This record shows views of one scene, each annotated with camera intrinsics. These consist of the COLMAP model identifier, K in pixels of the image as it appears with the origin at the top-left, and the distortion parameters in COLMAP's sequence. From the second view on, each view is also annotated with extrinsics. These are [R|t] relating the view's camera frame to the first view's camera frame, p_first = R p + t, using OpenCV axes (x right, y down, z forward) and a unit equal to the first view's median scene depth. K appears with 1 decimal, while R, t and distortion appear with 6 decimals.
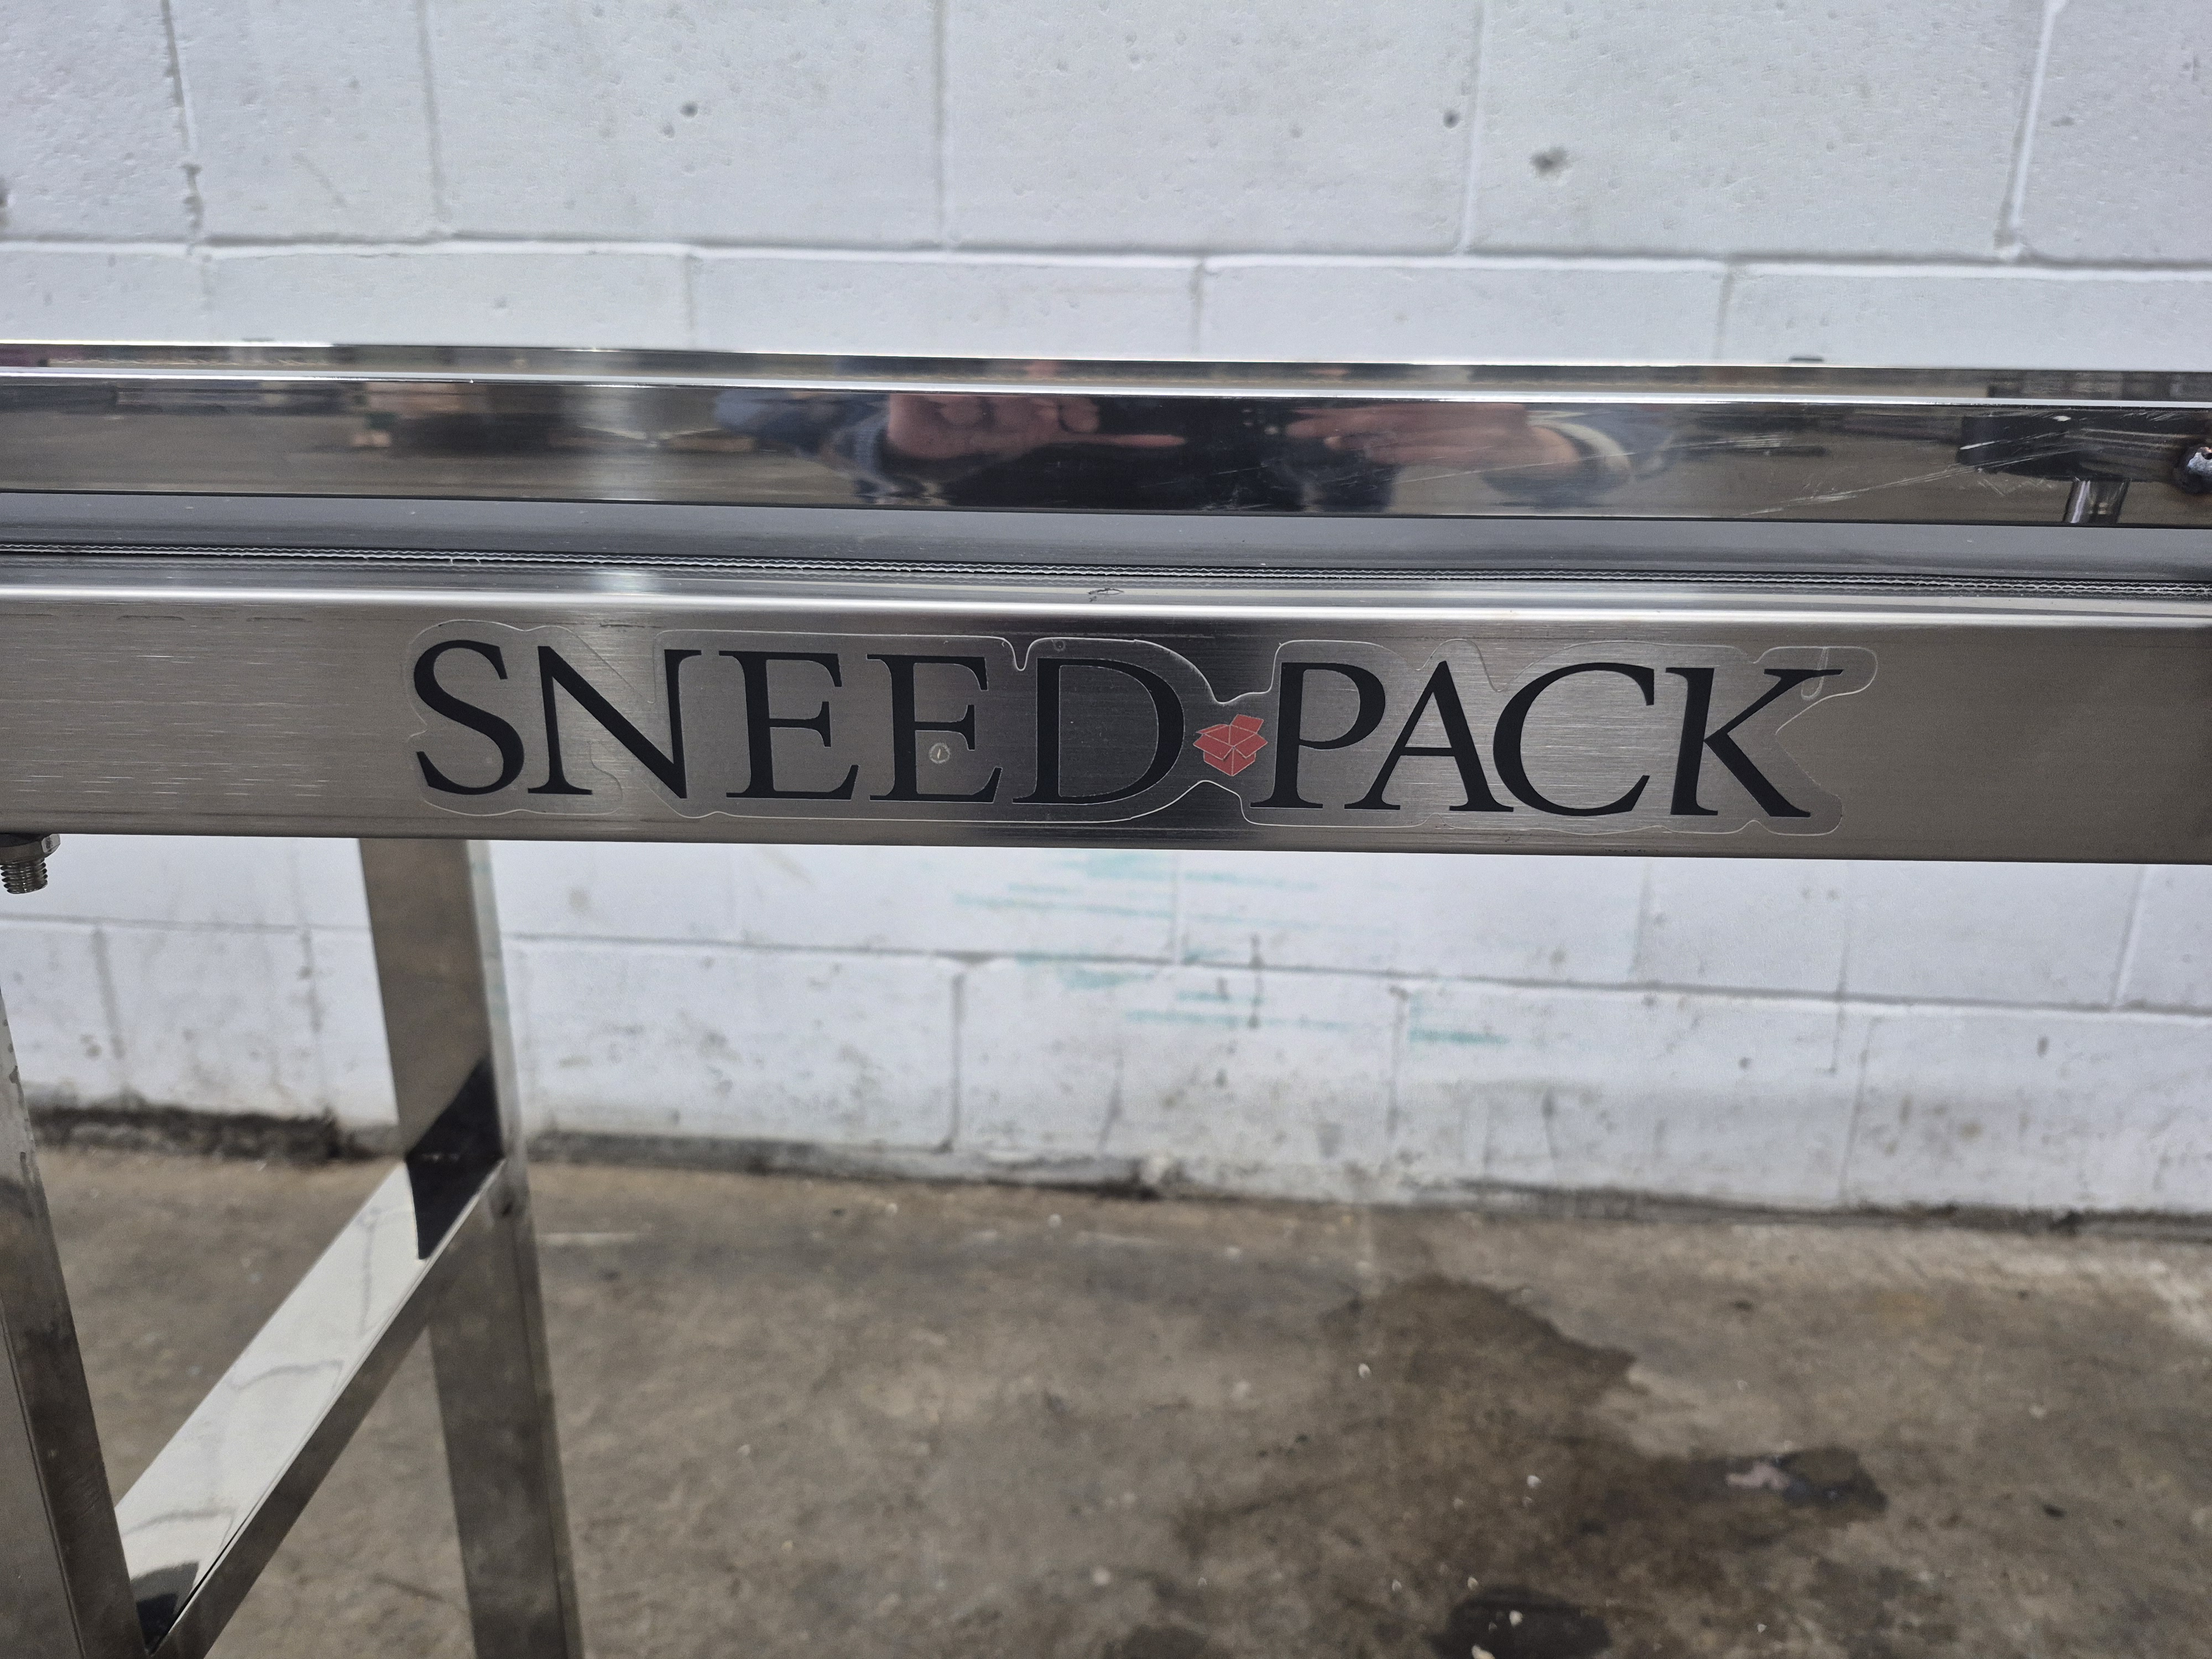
lens RADIAL K [[1571.6, 0, 1117.2], [0, 1571.6, 803.3], [0, 0, 1]] dist [0.057374, -0.097987]
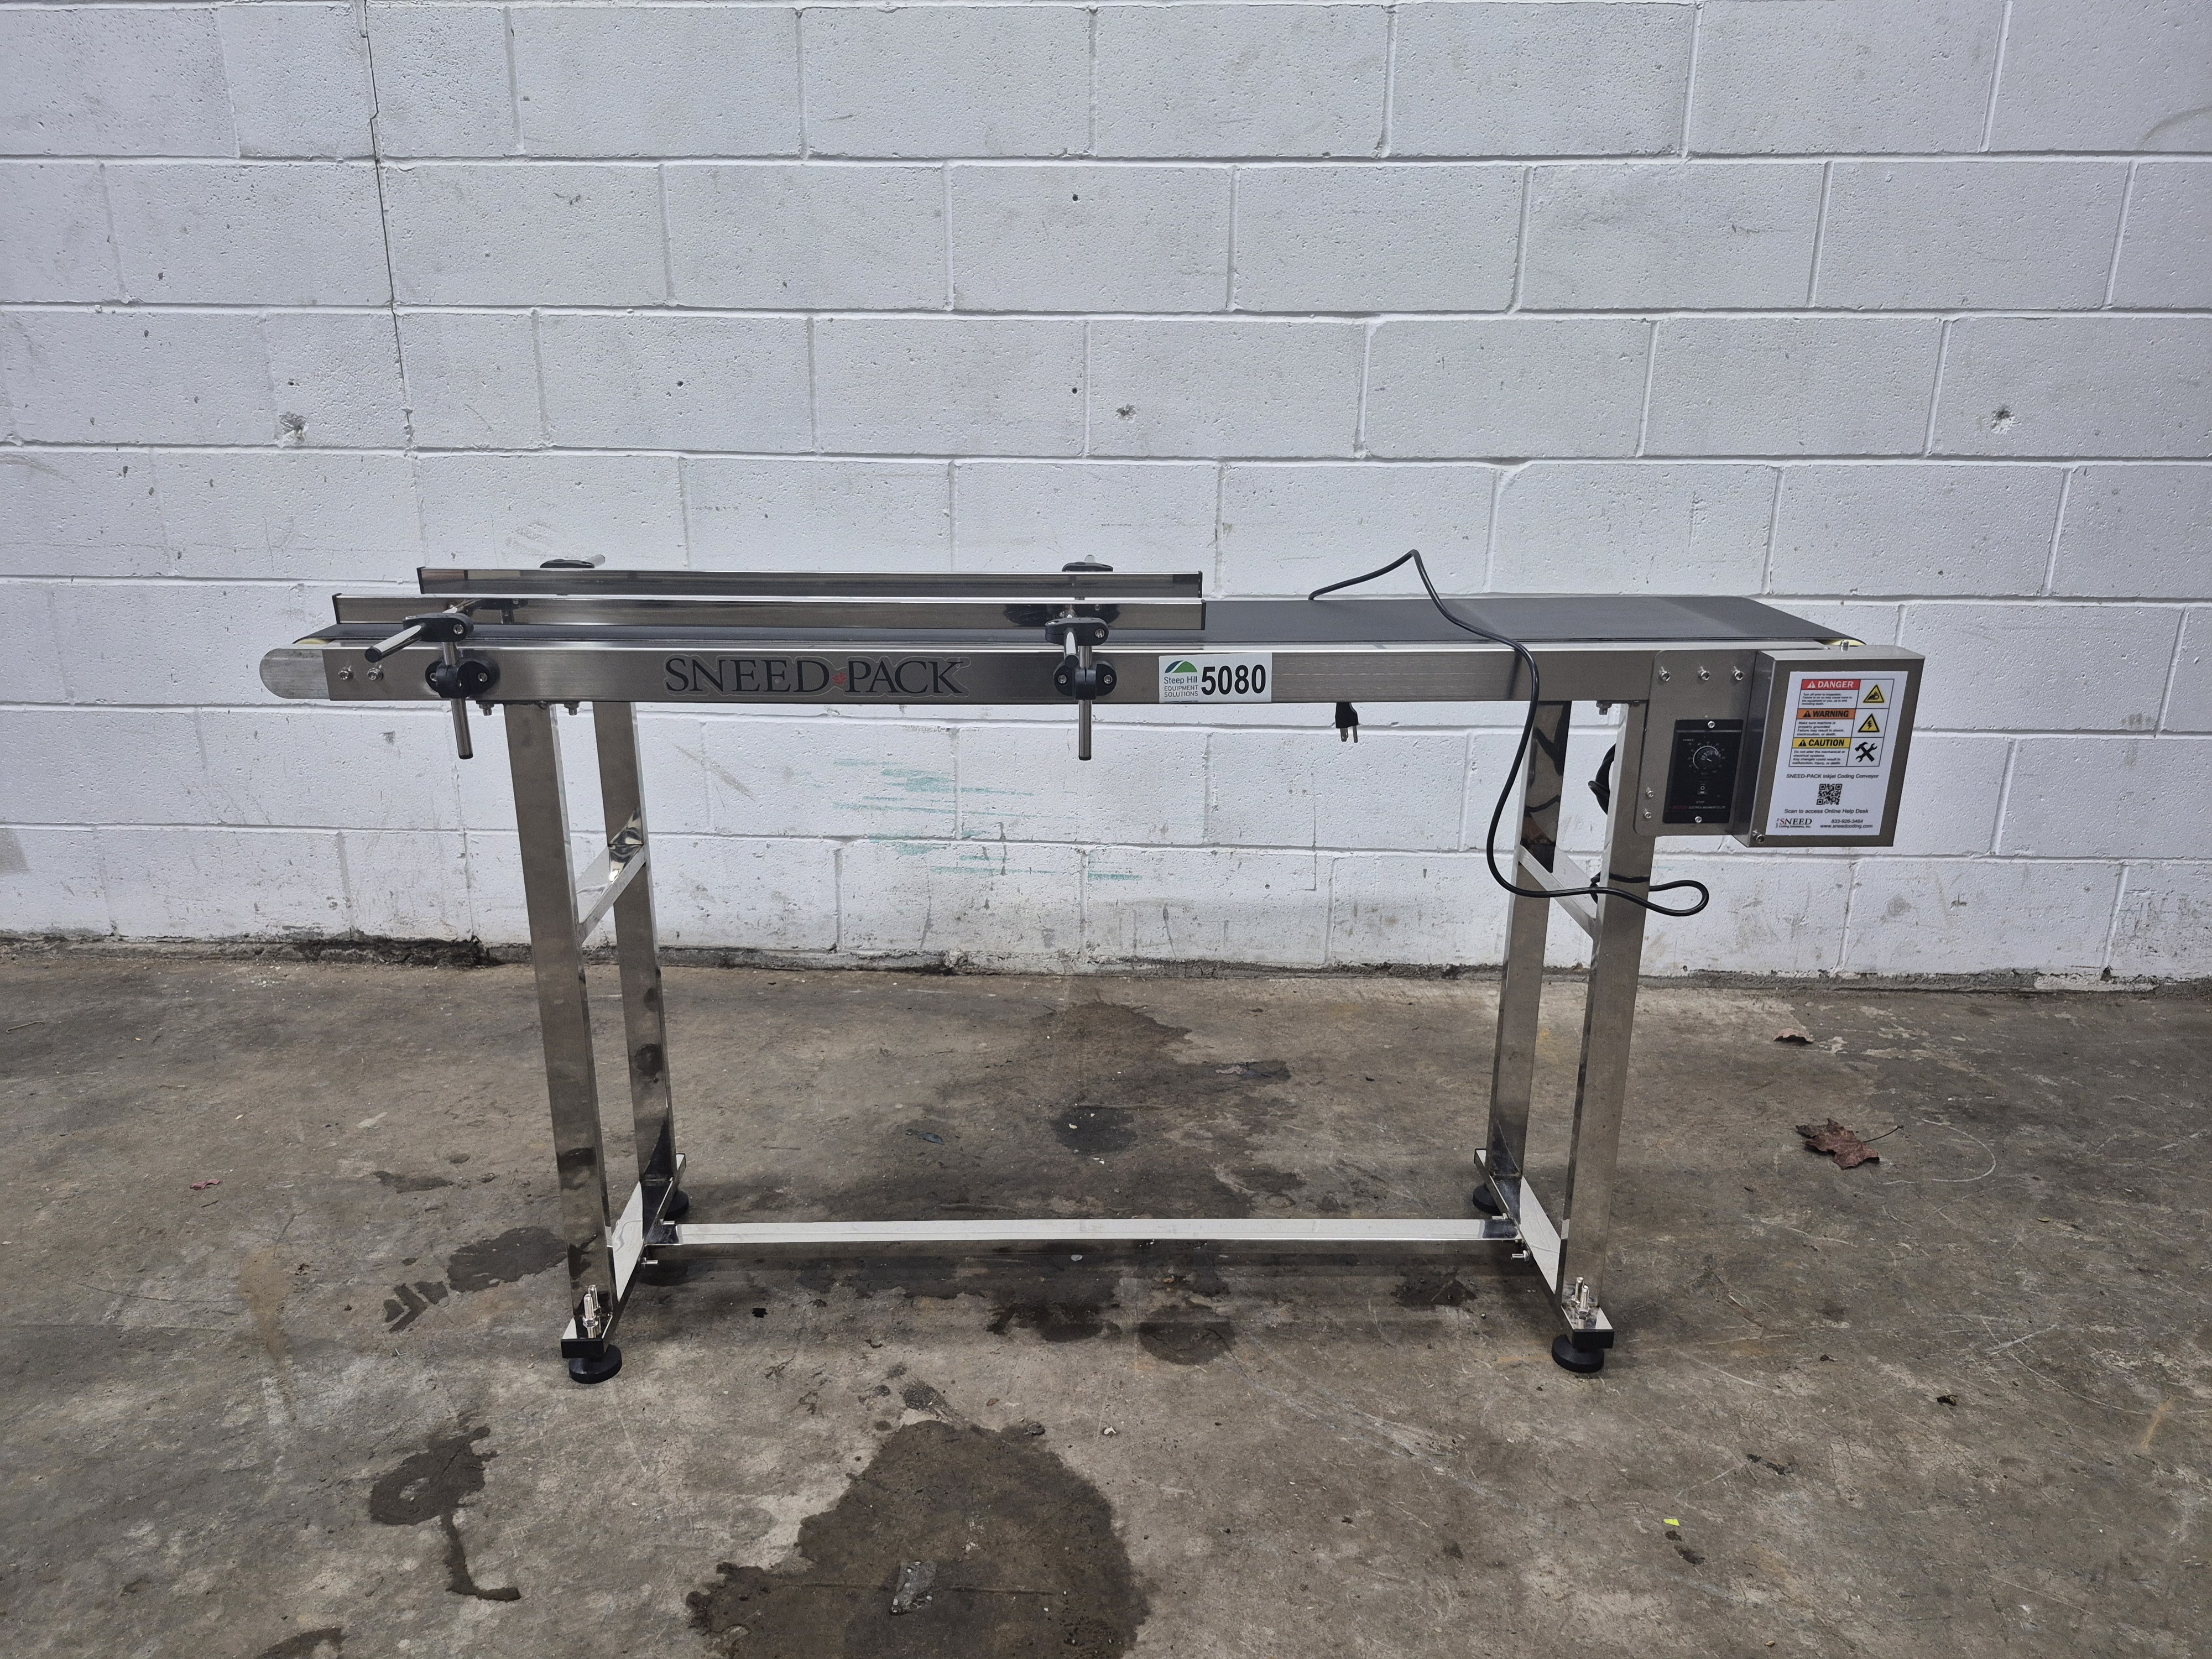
lens RADIAL K [[1531.7, 0, 1106.0], [0, 1531.7, 829.5], [0, 0, 1]] dist [0.092726, -0.120626]
pose [[0.999350, -0.017324, 0.031629, 0.151675], [0.017197, 0.999843, 0.004273, 0.086579], [-0.031698, -0.003727, 0.999491, -0.769561]]
